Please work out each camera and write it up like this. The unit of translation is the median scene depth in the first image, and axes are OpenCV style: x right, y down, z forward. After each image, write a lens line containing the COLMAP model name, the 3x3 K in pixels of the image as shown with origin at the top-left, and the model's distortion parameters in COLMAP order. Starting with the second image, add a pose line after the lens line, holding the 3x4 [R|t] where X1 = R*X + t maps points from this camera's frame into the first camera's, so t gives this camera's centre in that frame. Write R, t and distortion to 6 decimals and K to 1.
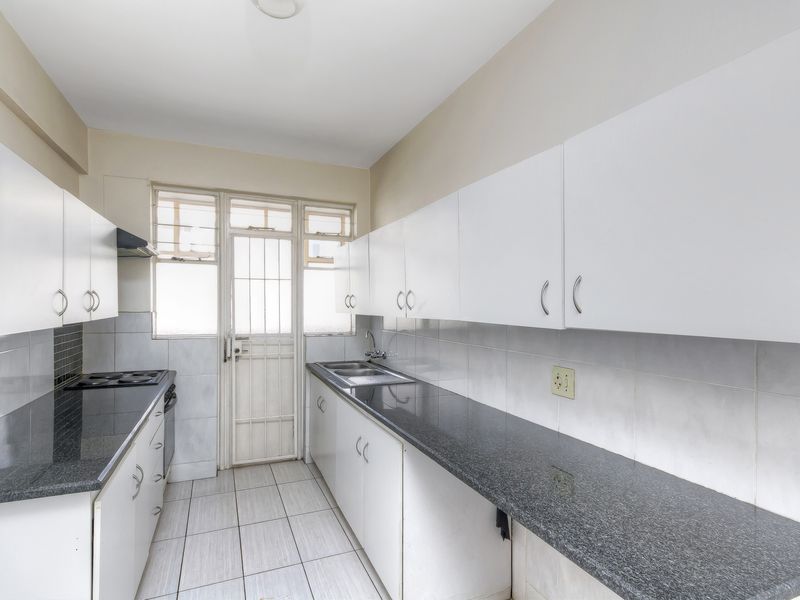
lens RADIAL K [[432.0, 0, 397.1], [0, 432.0, 302.9], [0, 0, 1]] dist [0.004295, 0.001800]
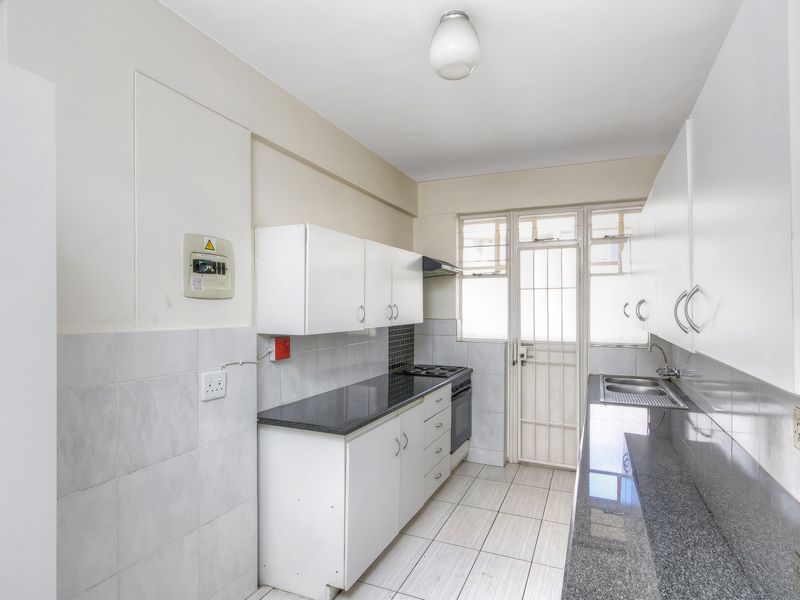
lens RADIAL K [[432.0, 0, 391.3], [0, 432.0, 302.4], [0, 0, 1]] dist [0.004295, 0.001800]
pose [[0.679744, -0.019112, -0.733201, 0.203218], [0.008862, 0.999801, -0.017846, -0.006452], [0.733396, 0.005633, 0.679778, 0.023159]]
